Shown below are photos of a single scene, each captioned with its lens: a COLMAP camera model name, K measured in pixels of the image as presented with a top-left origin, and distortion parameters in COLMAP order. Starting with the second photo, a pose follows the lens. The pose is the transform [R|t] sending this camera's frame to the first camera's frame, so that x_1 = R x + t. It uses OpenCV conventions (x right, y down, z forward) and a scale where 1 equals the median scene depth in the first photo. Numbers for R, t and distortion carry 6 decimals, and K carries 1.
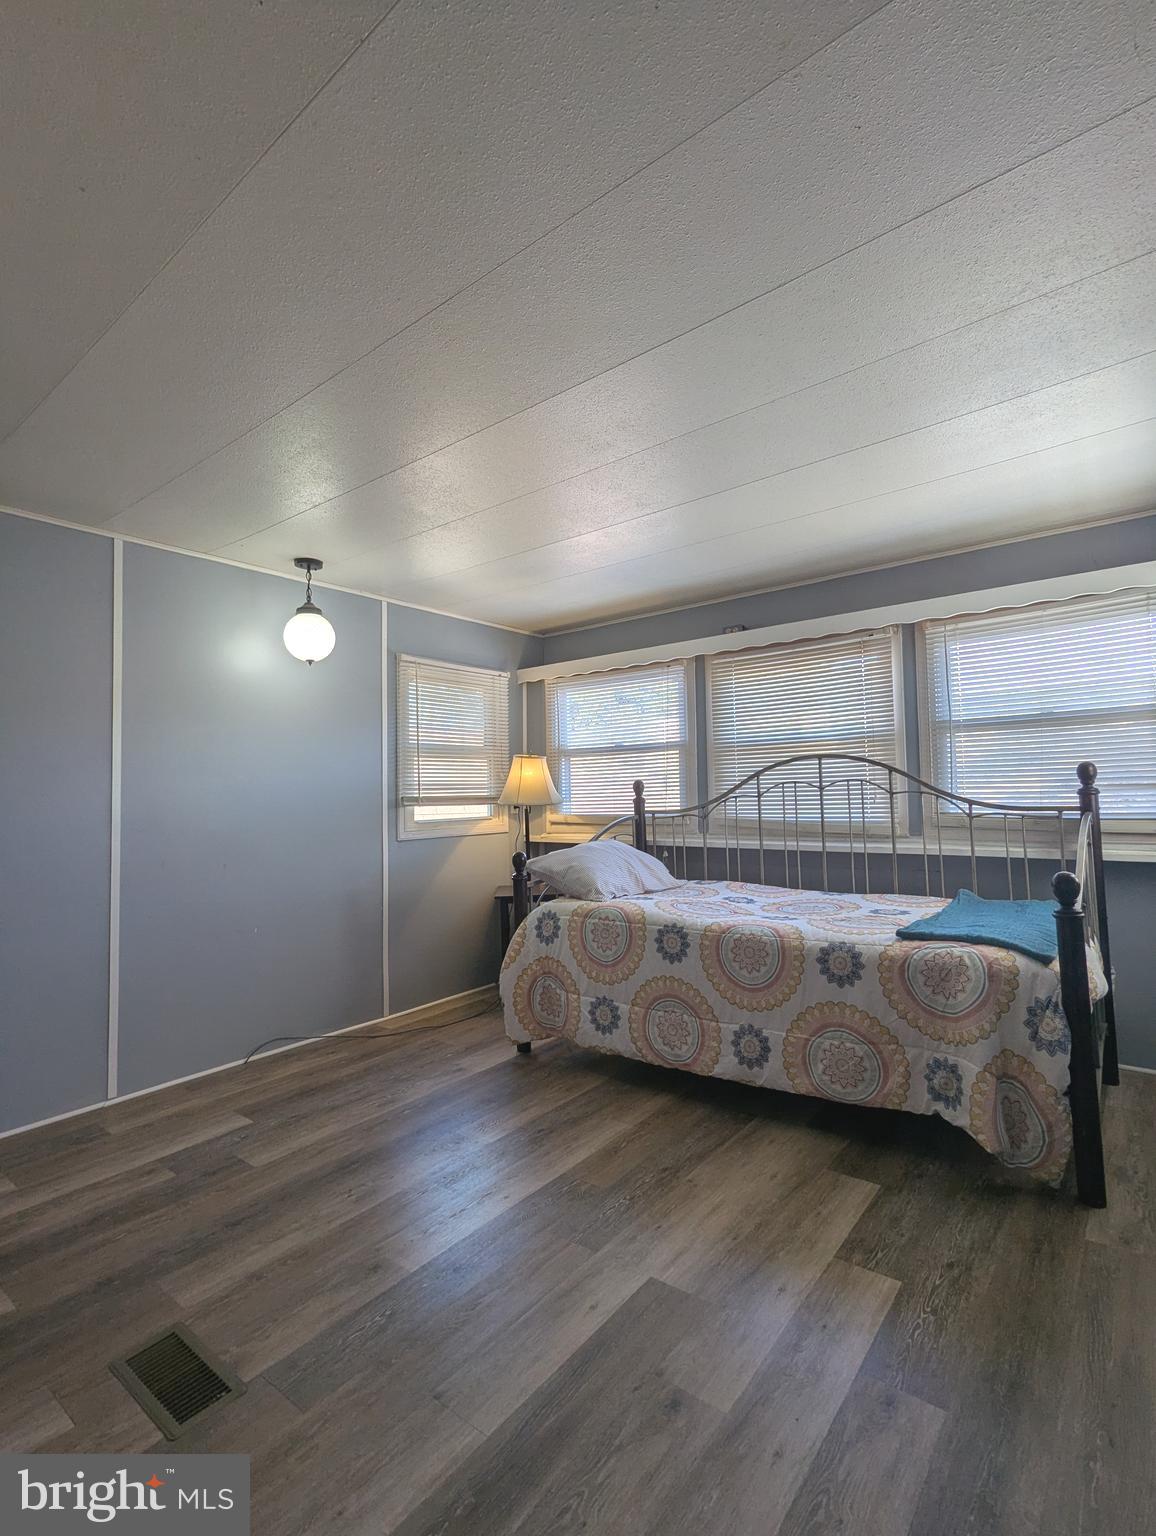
lens RADIAL K [[731.1, 0, 570.2], [0, 731.1, 760.4], [0, 0, 1]] dist [0.001536, -0.001555]
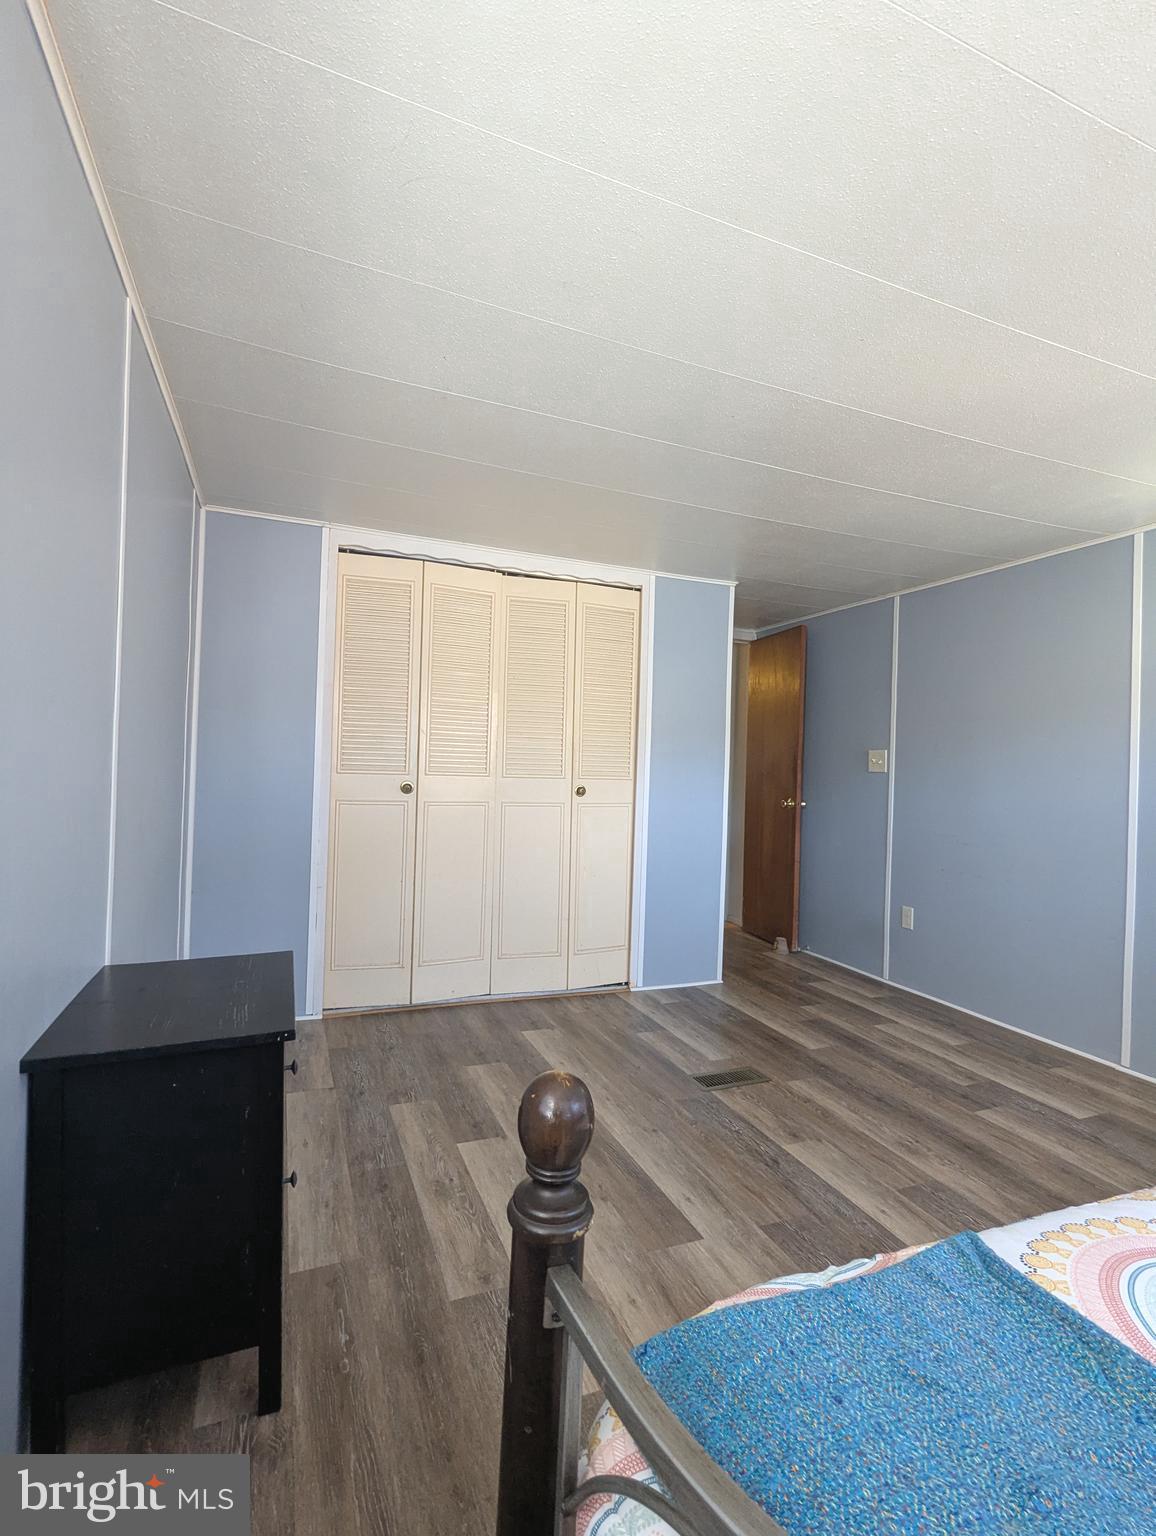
lens RADIAL K [[731.1, 0, 582.6], [0, 731.1, 766.5], [0, 0, 1]] dist [0.001536, -0.001555]
pose [[-0.483691, 0.007576, -0.875206, 0.672256], [0.018298, 0.999832, -0.001458, 0.014780], [0.875047, -0.016719, -0.483748, 0.827584]]
